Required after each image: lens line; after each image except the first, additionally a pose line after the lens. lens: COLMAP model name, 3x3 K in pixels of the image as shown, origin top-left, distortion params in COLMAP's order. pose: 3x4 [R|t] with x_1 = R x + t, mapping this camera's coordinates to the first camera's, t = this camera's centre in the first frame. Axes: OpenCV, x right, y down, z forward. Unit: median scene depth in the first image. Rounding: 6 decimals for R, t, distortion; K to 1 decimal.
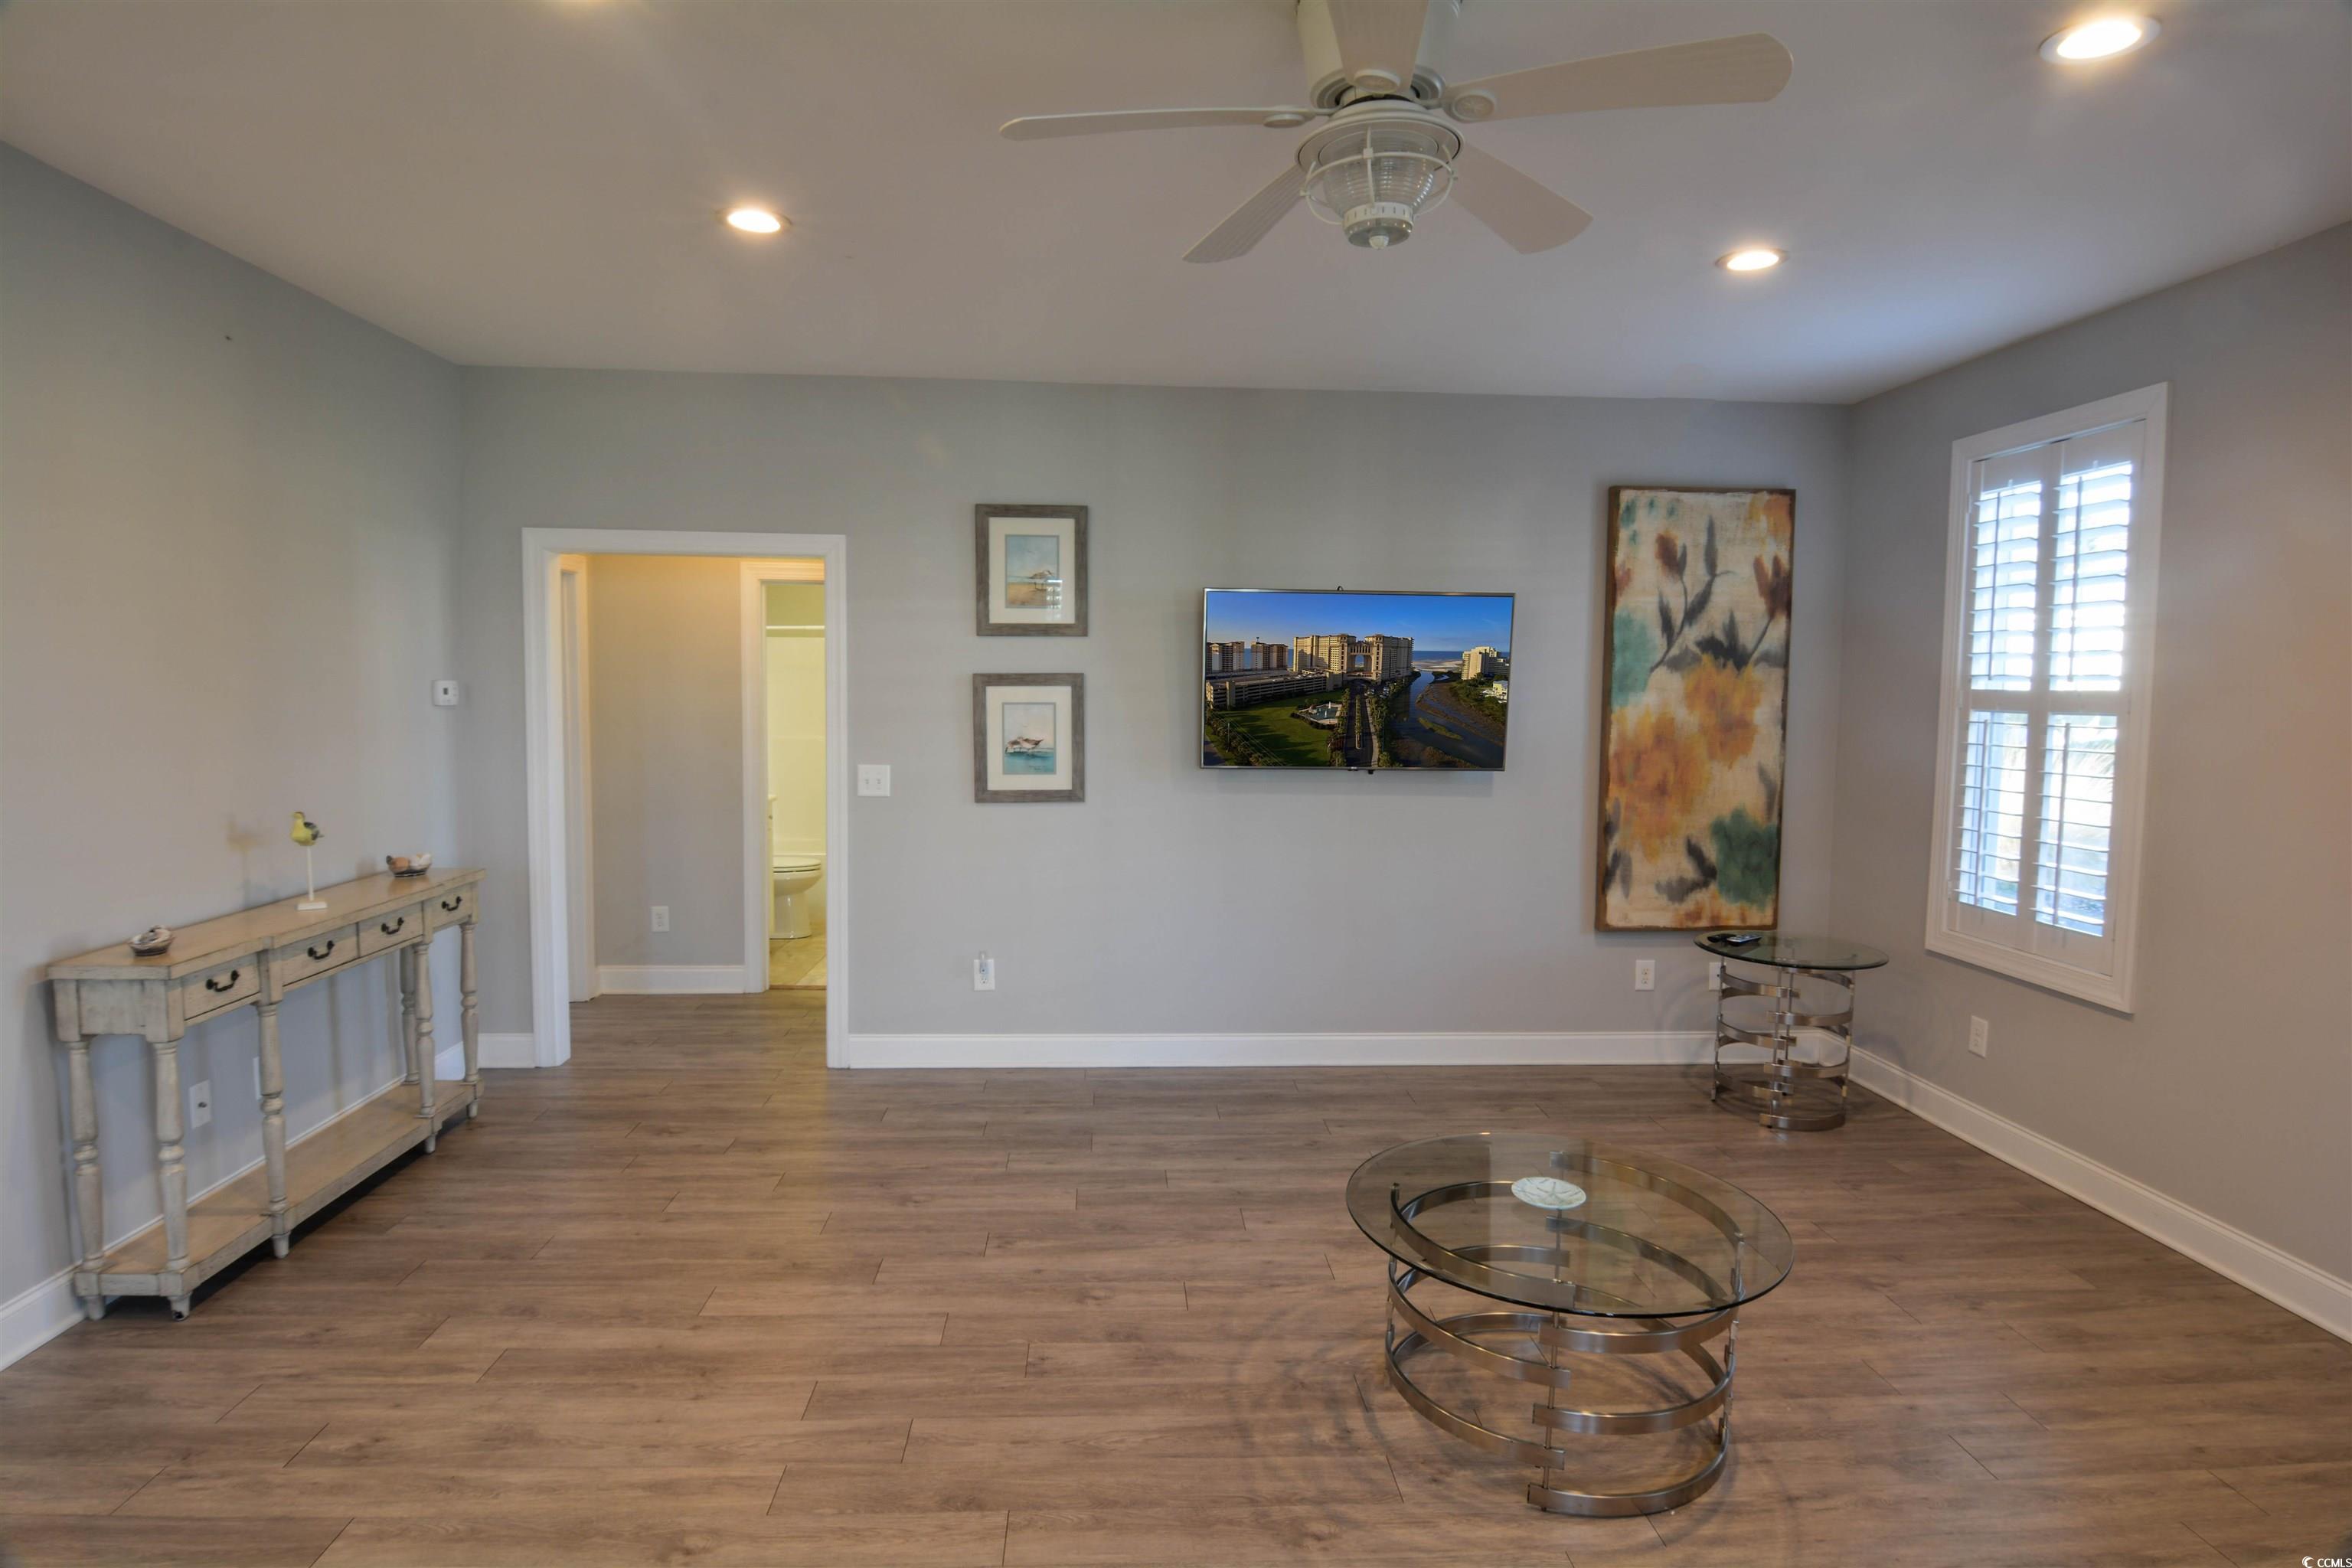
lens RADIAL K [[1250.6, 0, 1171.6], [0, 1250.6, 774.9], [0, 0, 1]] dist [-0.003833, -0.018091]
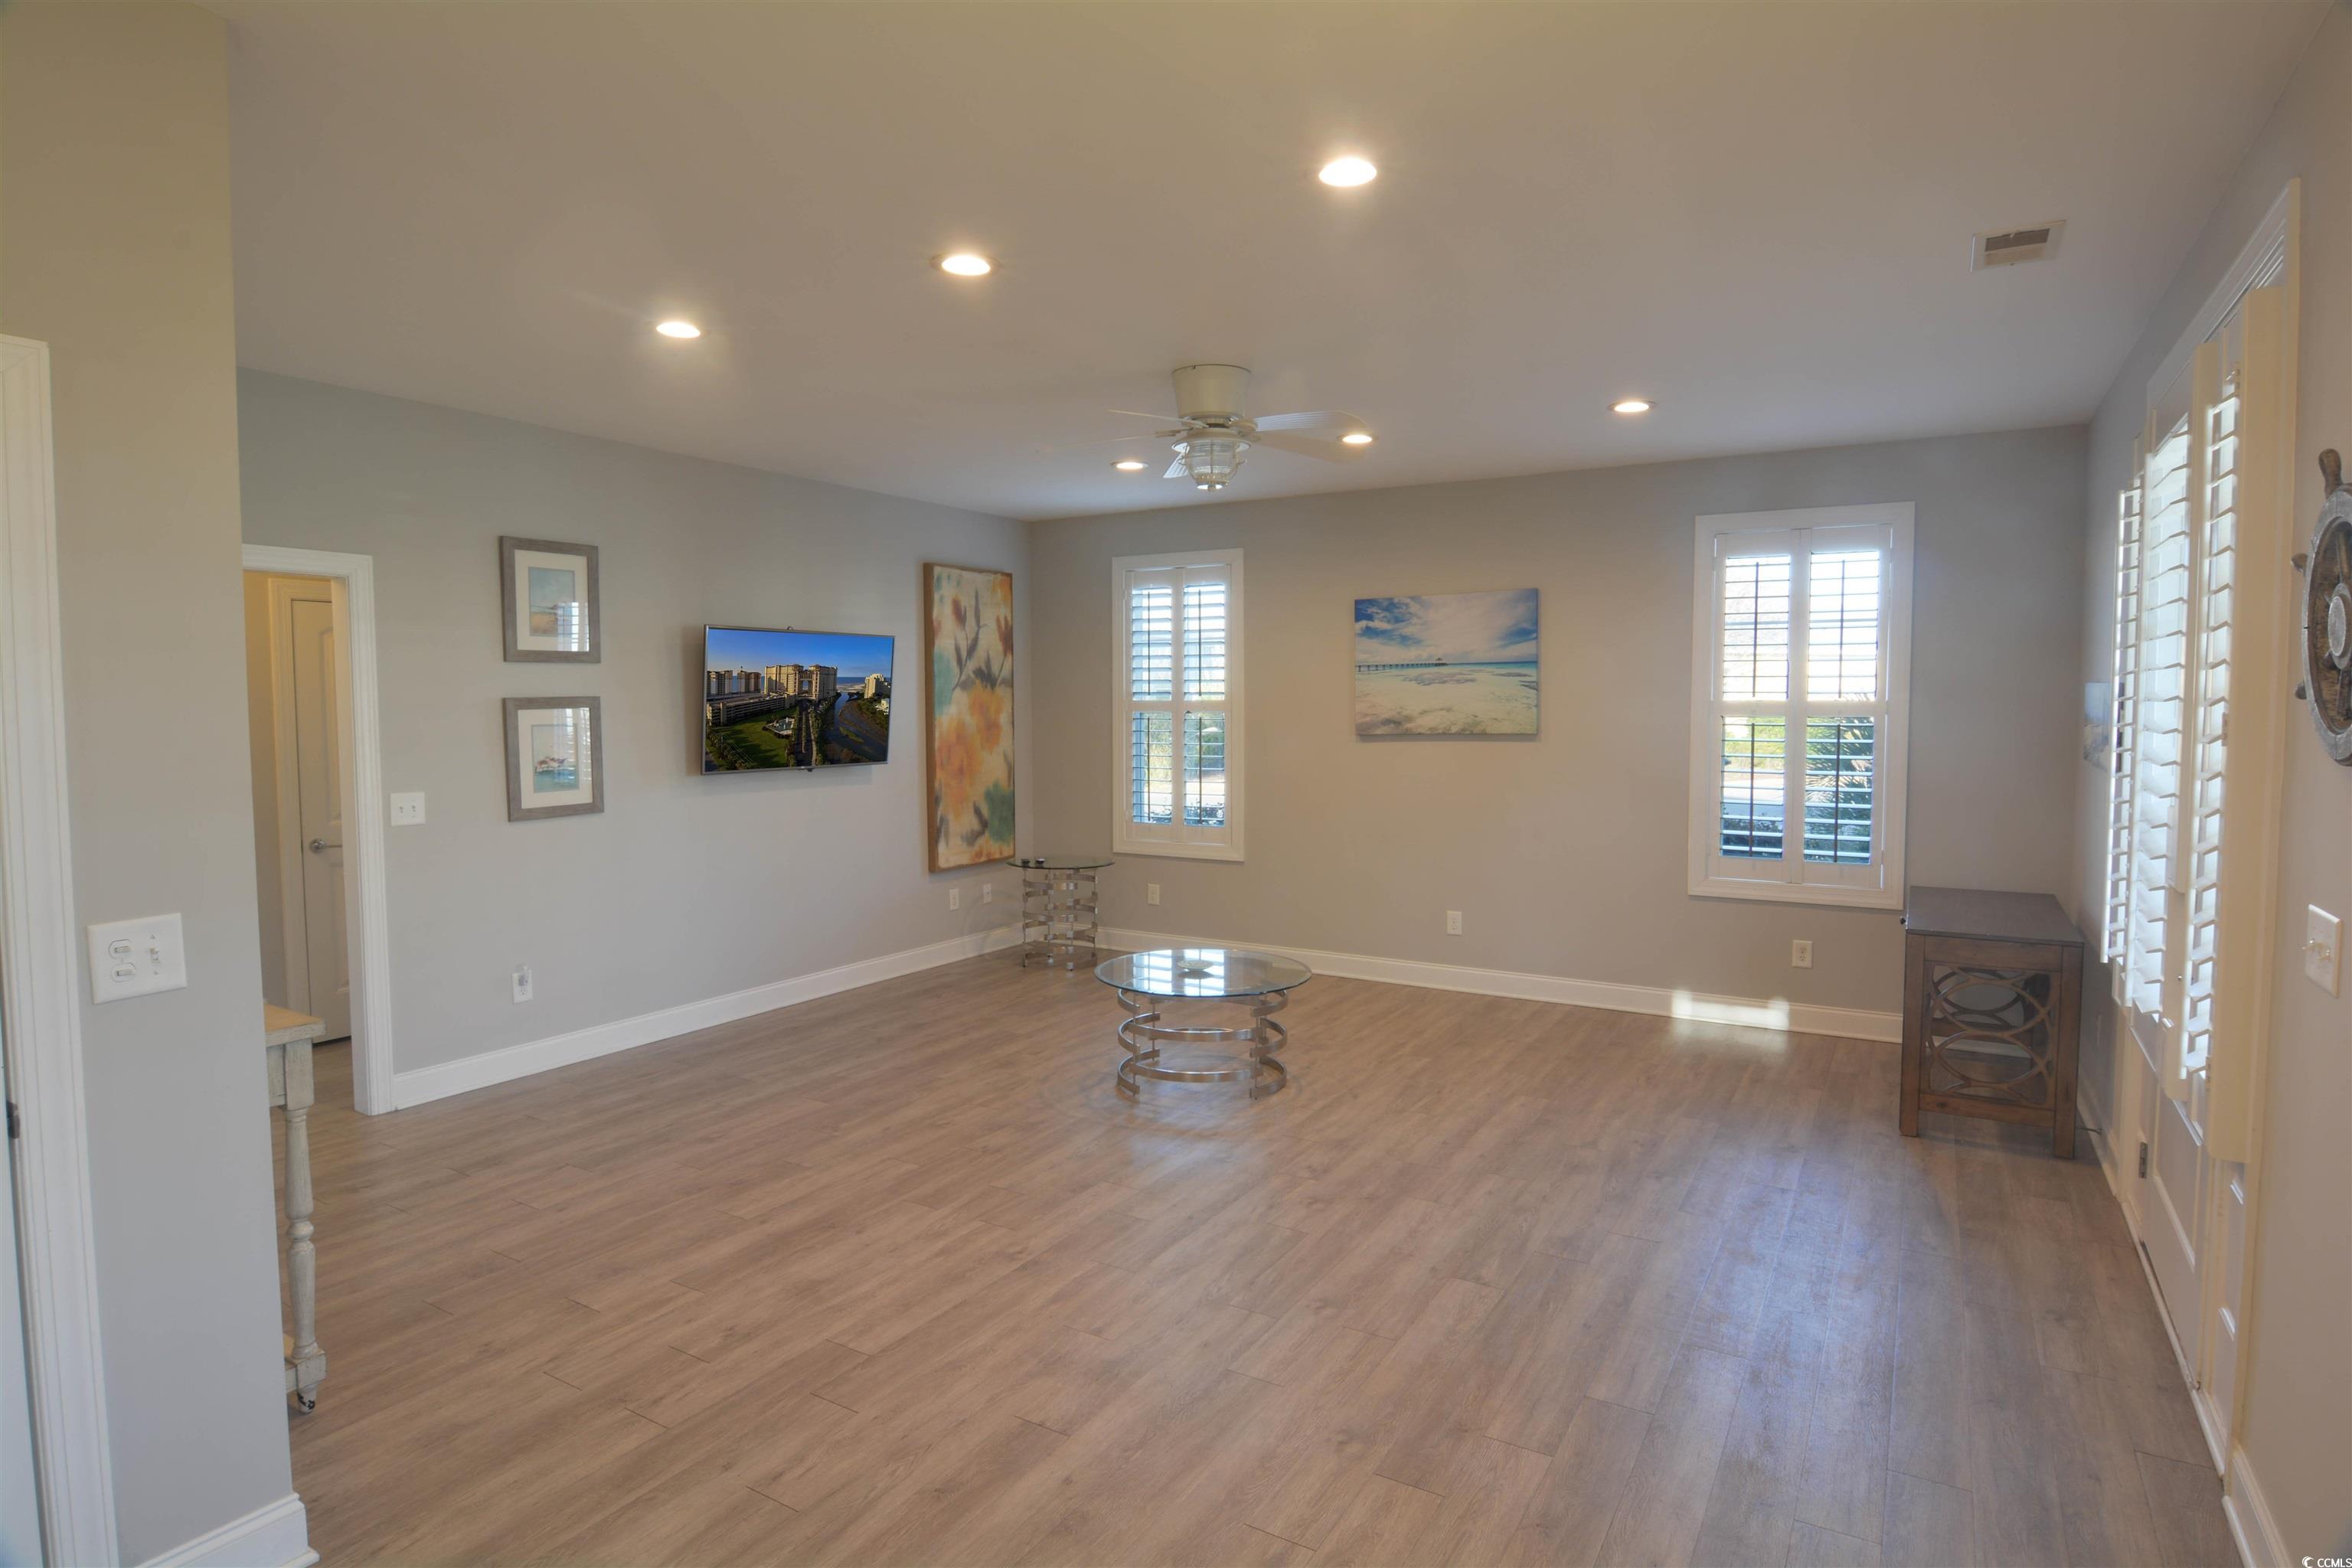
lens RADIAL K [[1250.6, 0, 1171.6], [0, 1250.6, 774.9], [0, 0, 1]] dist [-0.003833, -0.018091]
pose [[0.567492, -0.062320, 0.821017, -0.698401], [0.069352, 0.997206, 0.027757, -0.007628], [-0.820453, 0.041187, 0.570229, -0.045249]]
